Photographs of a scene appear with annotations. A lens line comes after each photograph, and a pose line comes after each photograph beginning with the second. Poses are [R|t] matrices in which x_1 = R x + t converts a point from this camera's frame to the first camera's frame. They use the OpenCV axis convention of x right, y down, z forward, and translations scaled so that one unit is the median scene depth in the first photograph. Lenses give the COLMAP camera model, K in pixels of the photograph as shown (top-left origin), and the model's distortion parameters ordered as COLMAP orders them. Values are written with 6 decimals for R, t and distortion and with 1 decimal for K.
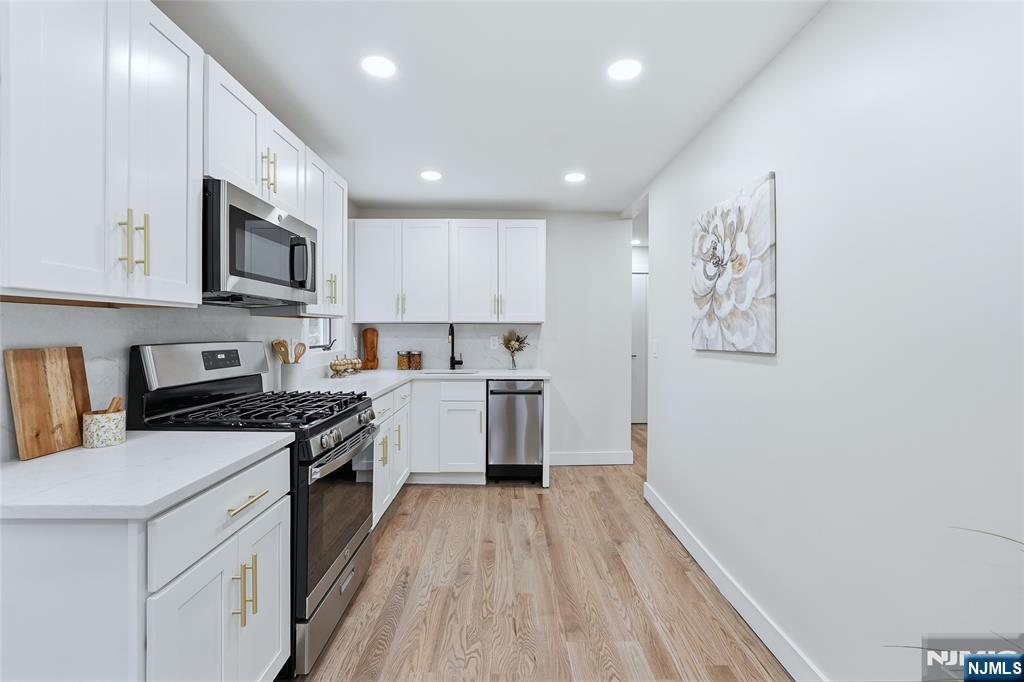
lens RADIAL K [[430.1, 0, 506.9], [0, 430.1, 333.8], [0, 0, 1]] dist [0.000309, 0.000335]
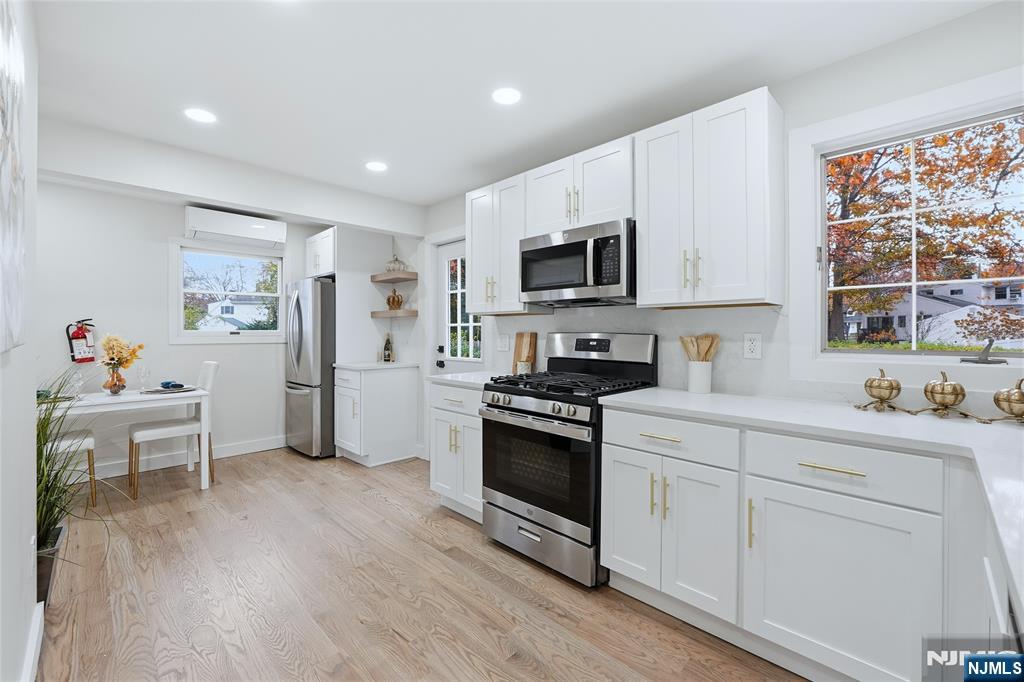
lens RADIAL K [[430.1, 0, 506.9], [0, 430.1, 333.8], [0, 0, 1]] dist [0.000309, 0.000335]
pose [[-0.706690, -0.005003, -0.707505, 0.483890], [-0.013465, 0.999889, 0.006379, 0.016480], [0.707395, 0.014034, -0.706679, 1.693206]]
